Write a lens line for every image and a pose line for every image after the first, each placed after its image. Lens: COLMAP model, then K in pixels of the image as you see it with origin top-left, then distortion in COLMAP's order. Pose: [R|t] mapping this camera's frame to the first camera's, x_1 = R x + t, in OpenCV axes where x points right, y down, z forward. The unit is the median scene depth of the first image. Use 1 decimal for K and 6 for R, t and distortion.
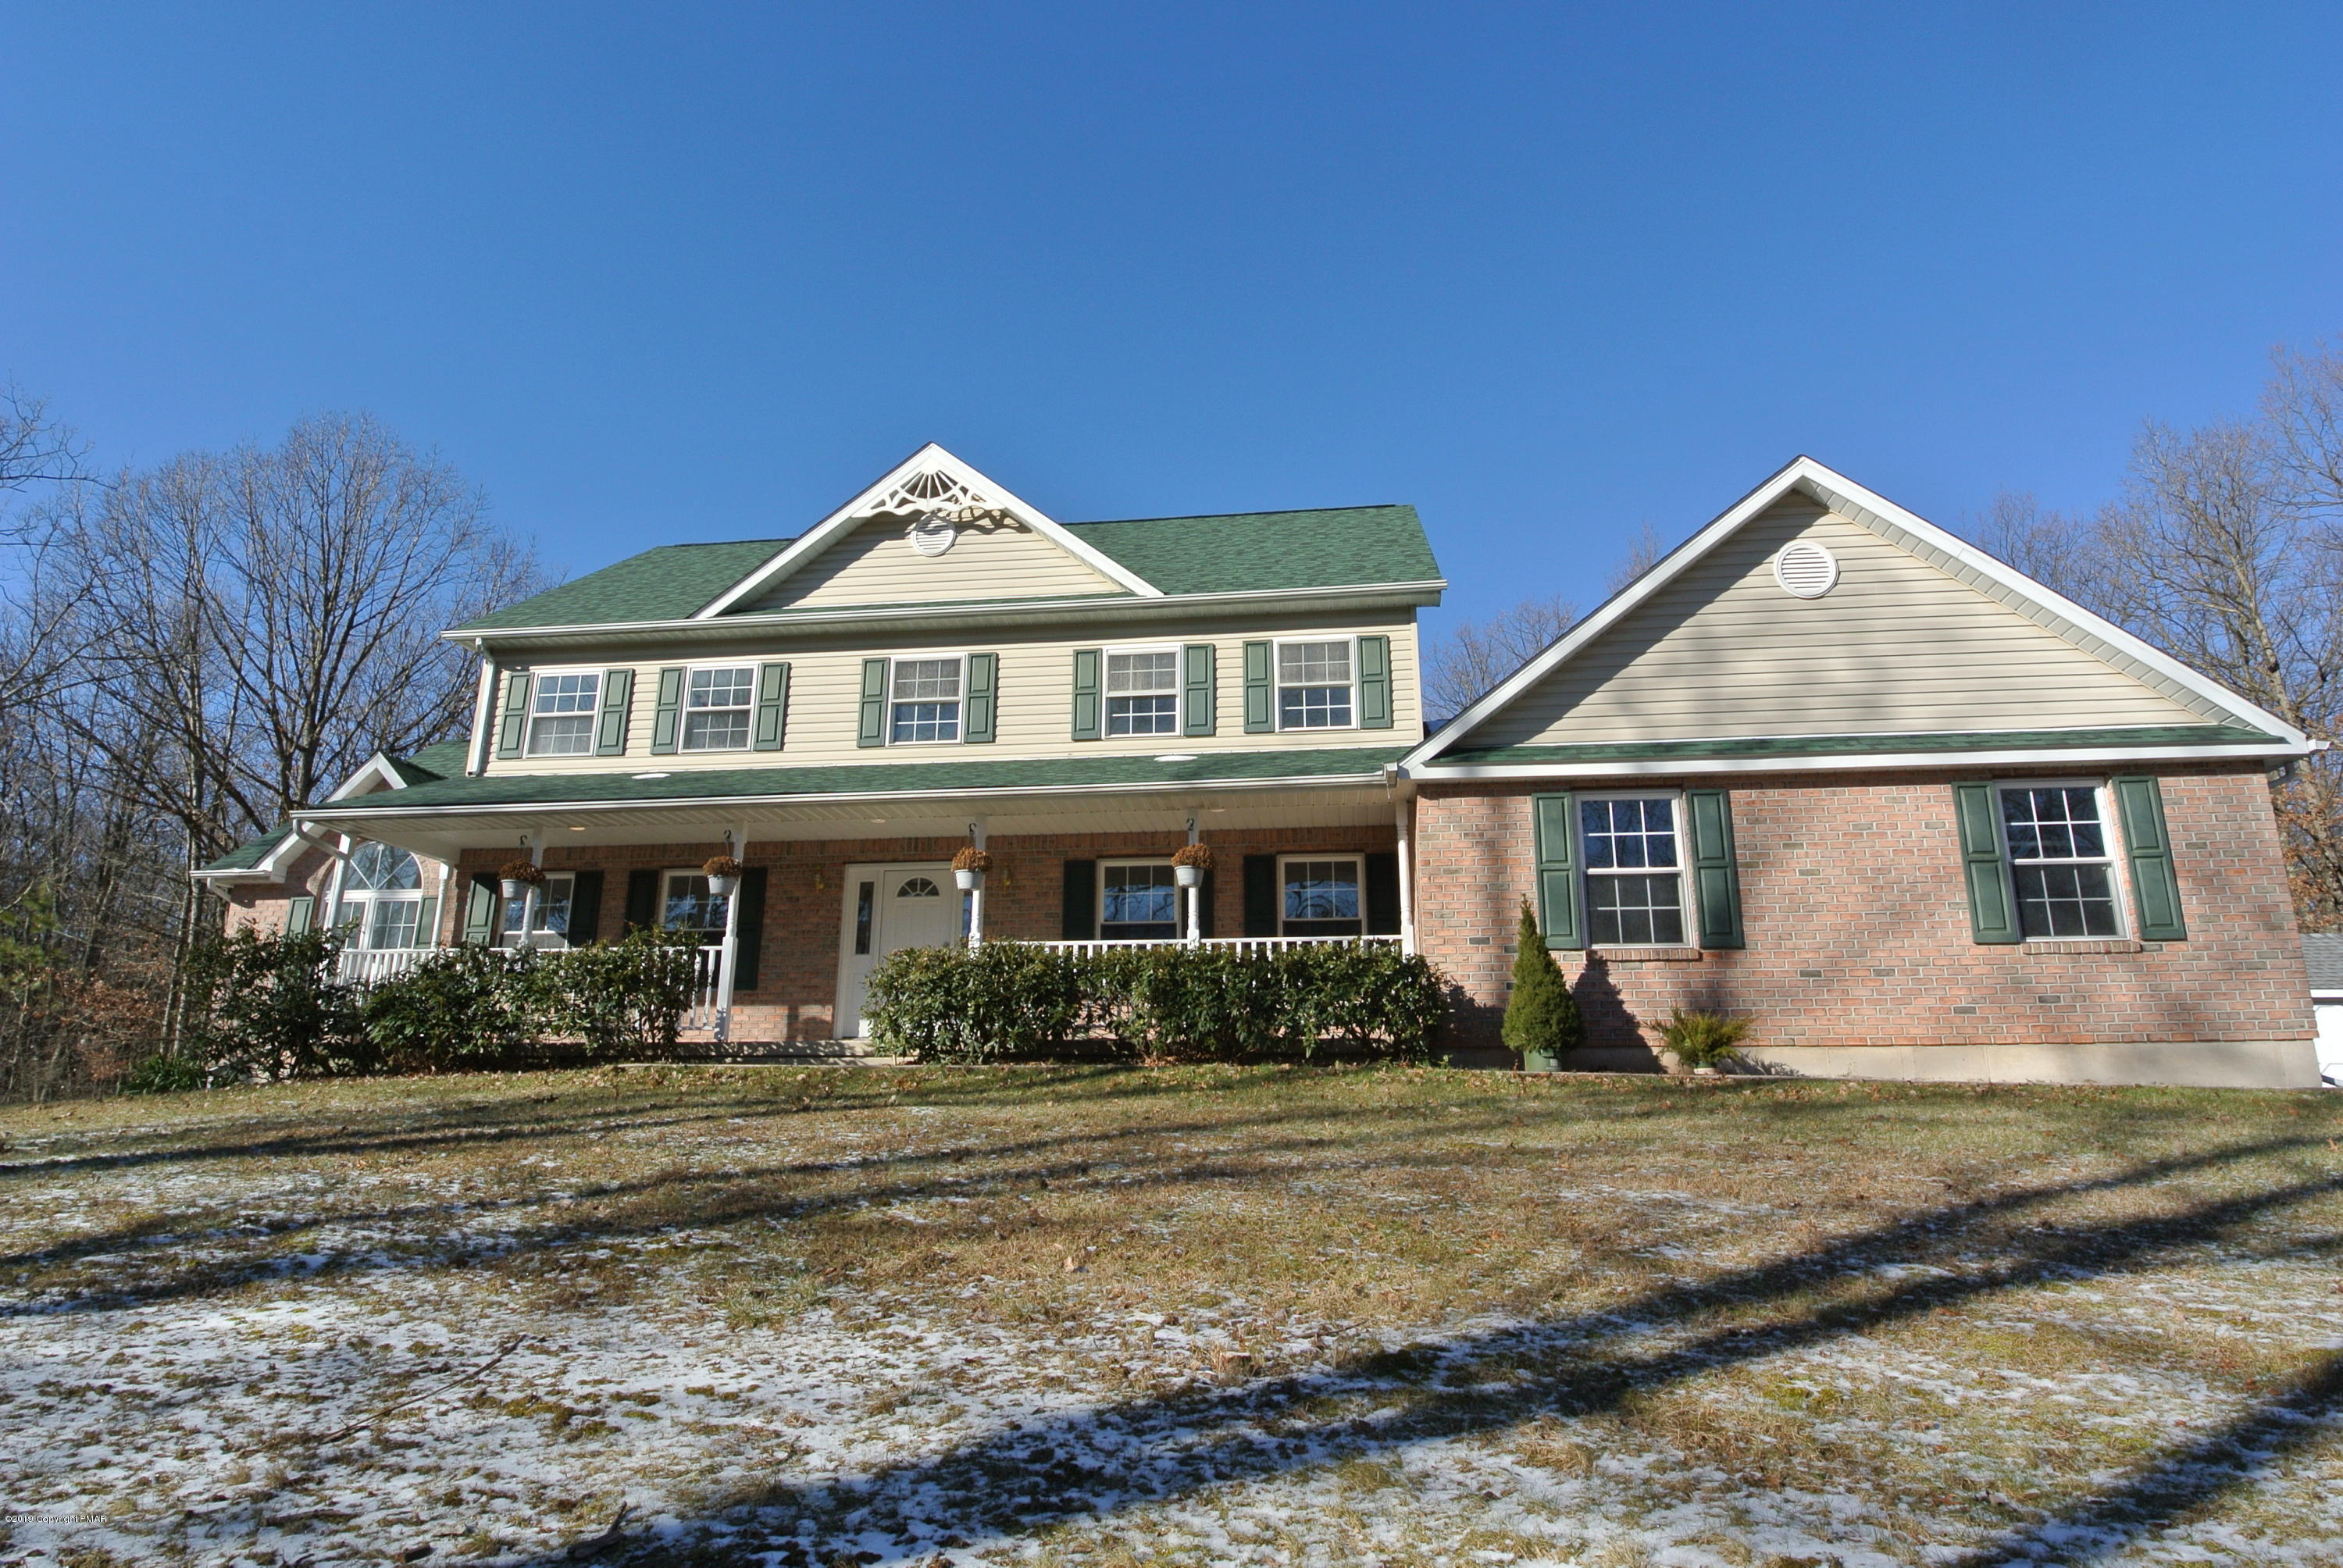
lens RADIAL K [[1264.4, 0, 1174.0], [0, 1264.4, 793.2], [0, 0, 1]] dist [0.000200, -0.000059]
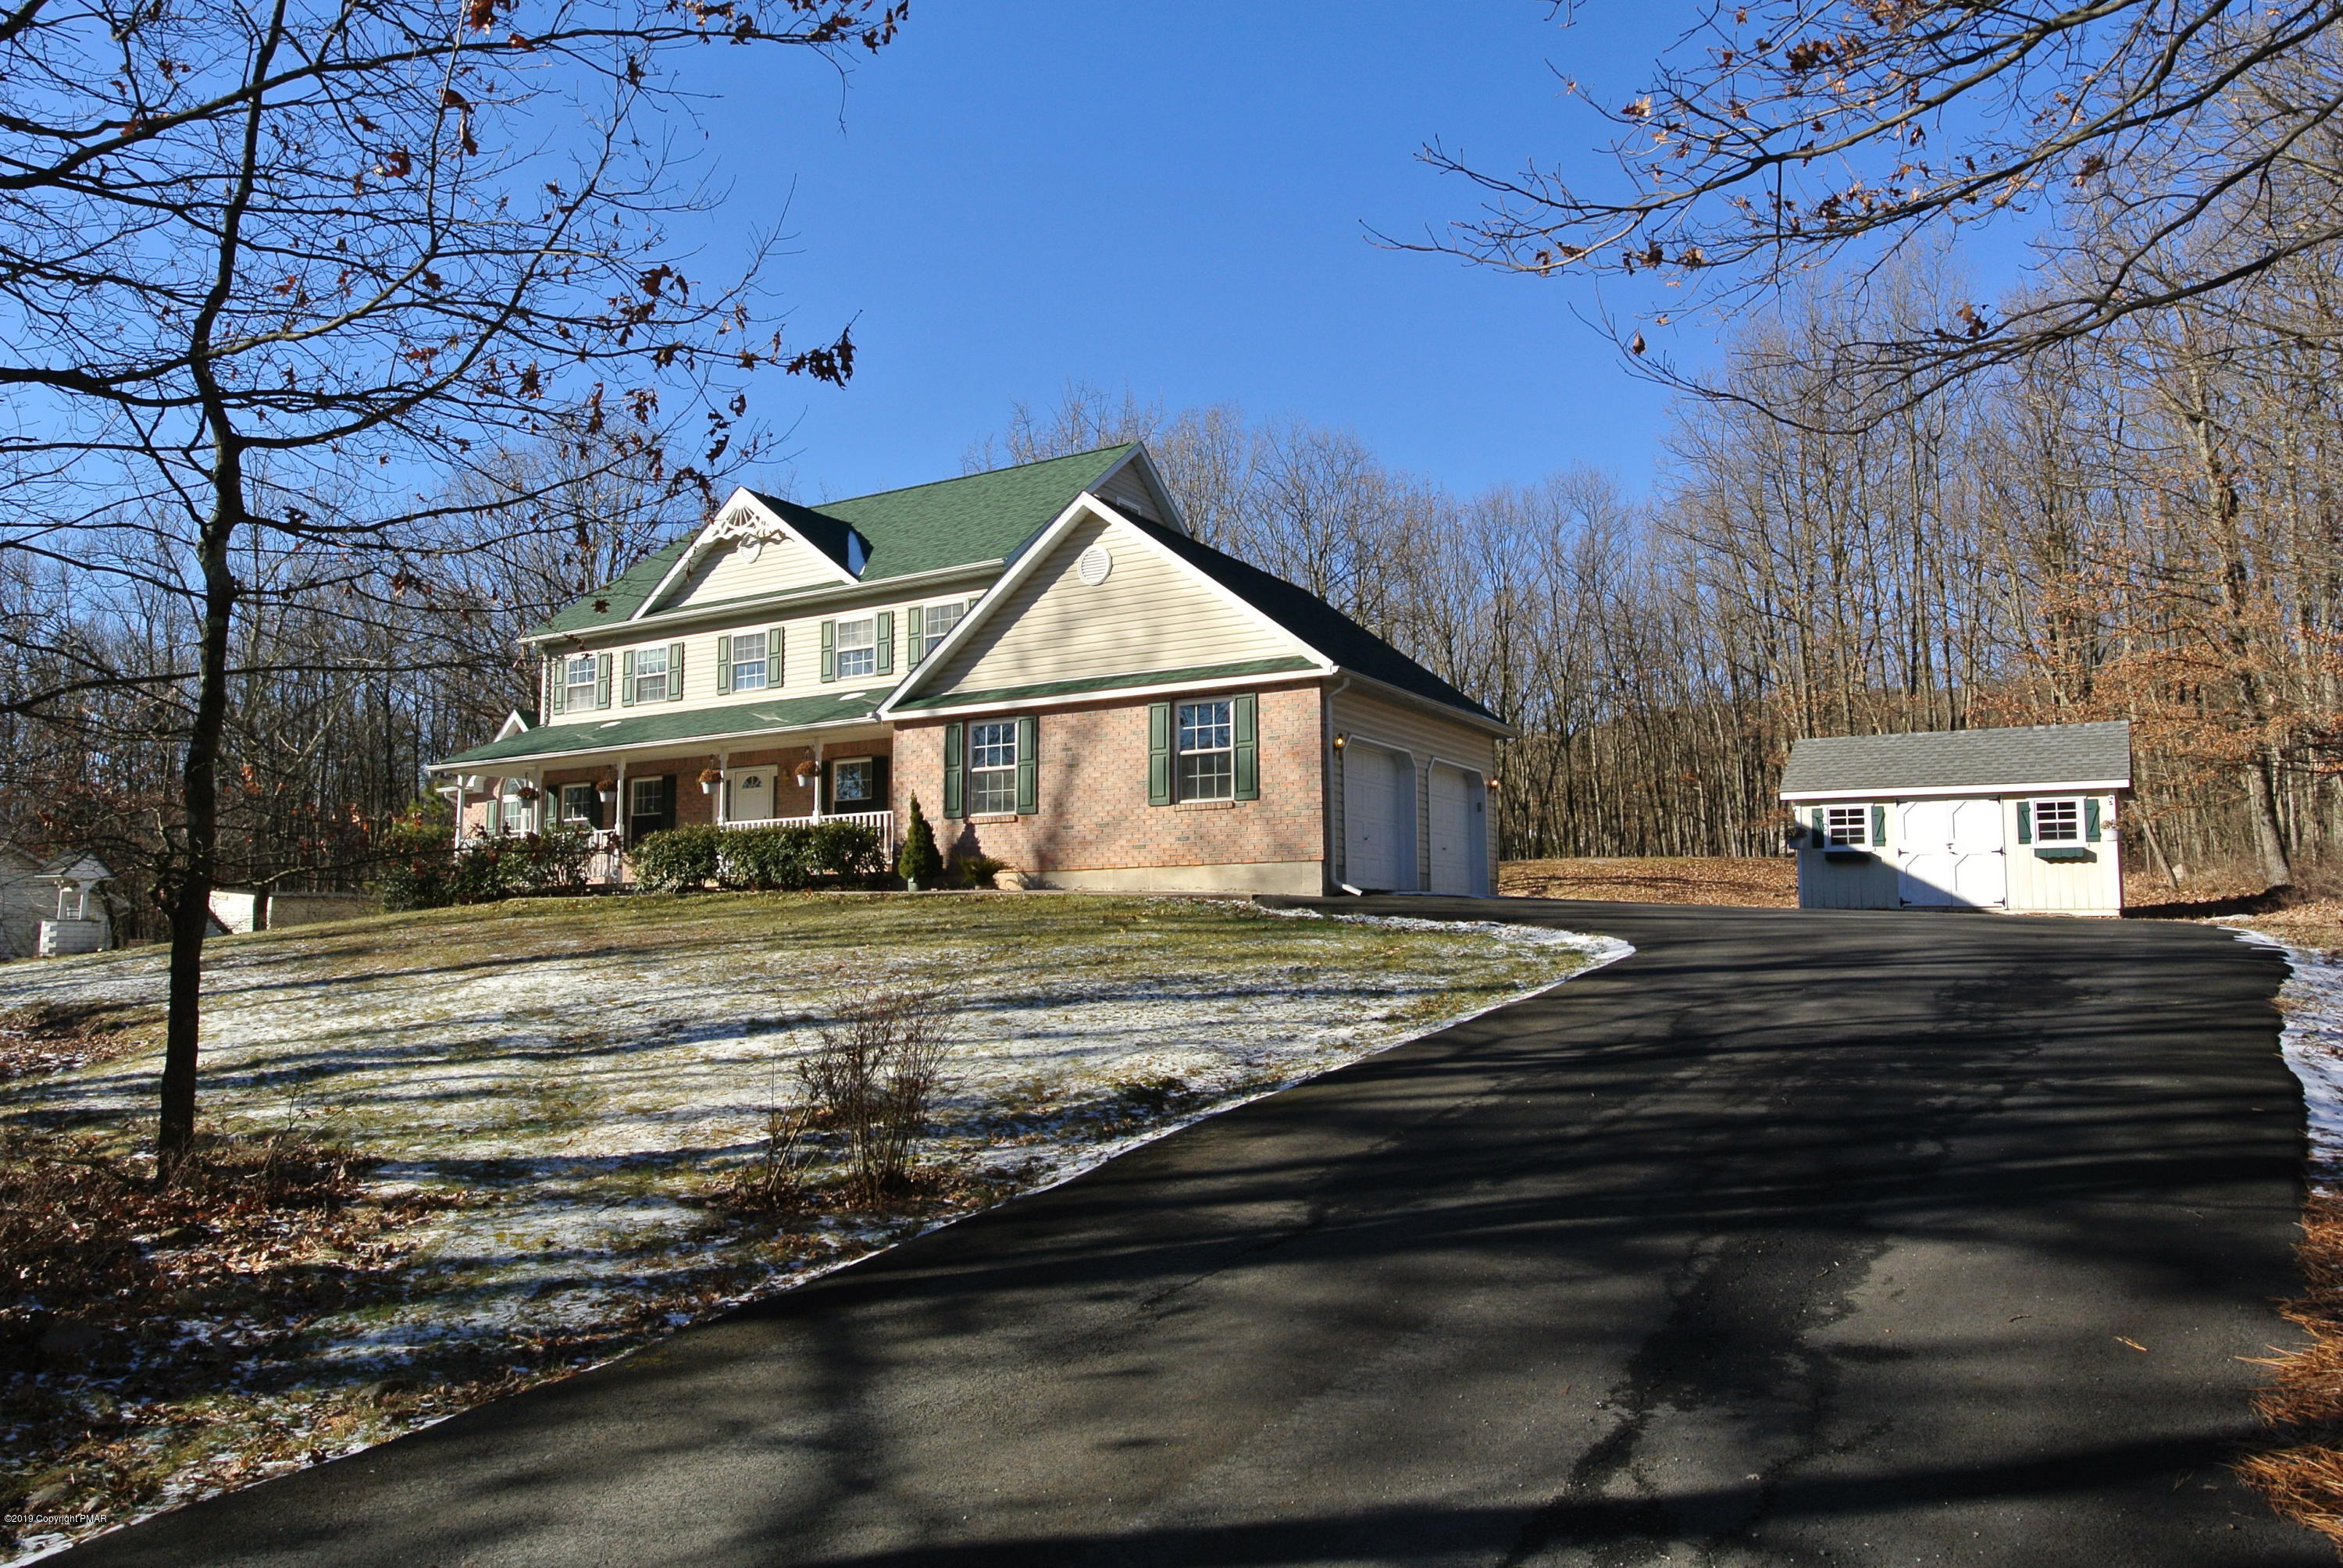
lens RADIAL K [[1471.5, 0, 1171.5], [0, 1471.5, 784.0], [0, 0, 1]] dist [-0.004916, -0.003329]
pose [[0.925938, -0.052964, -0.373944, 0.971326], [0.112913, 0.983654, 0.140269, -0.122019], [0.360402, -0.172104, 0.916783, -0.512241]]
